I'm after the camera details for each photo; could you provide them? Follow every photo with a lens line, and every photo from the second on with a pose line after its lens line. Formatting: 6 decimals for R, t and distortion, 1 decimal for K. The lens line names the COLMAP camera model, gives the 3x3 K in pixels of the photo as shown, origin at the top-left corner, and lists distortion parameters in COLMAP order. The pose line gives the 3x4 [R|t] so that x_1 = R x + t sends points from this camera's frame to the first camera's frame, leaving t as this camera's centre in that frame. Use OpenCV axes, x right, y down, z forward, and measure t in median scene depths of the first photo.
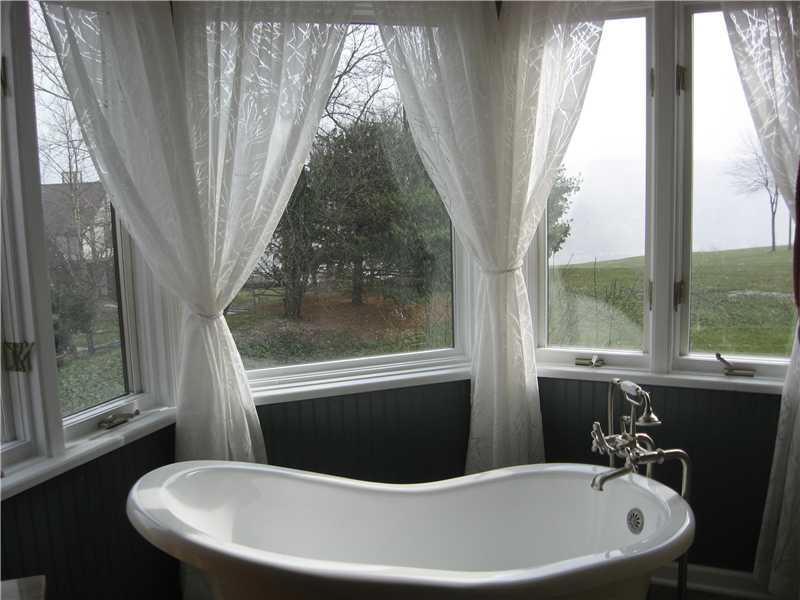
lens RADIAL K [[839.6, 0, 394.9], [0, 839.6, 300.9], [0, 0, 1]] dist [-0.146820, 0.113685]
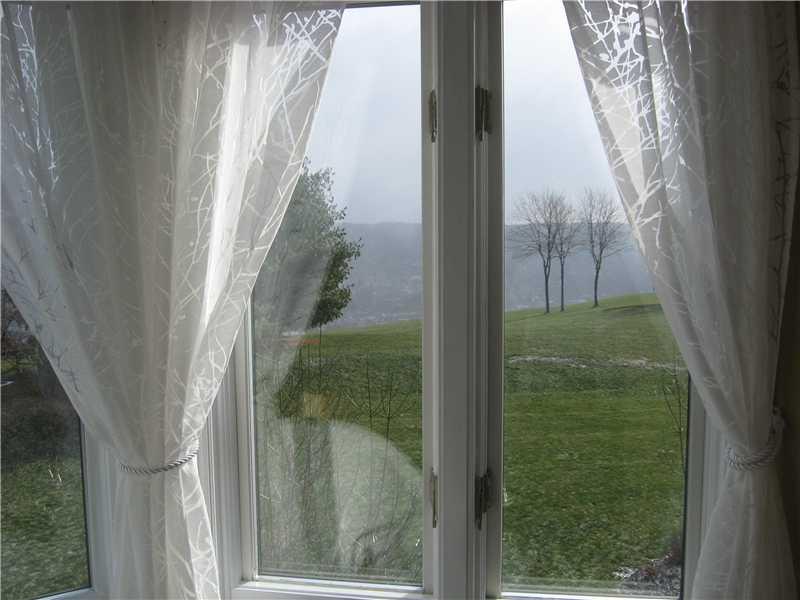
lens RADIAL K [[839.6, 0, 394.9], [0, 839.6, 300.9], [0, 0, 1]] dist [-0.146820, 0.113685]
pose [[0.967670, -0.000143, 0.252218, 0.146248], [0.018645, 0.997304, -0.070966, -0.102336], [-0.251528, 0.073374, 0.965065, 0.470431]]
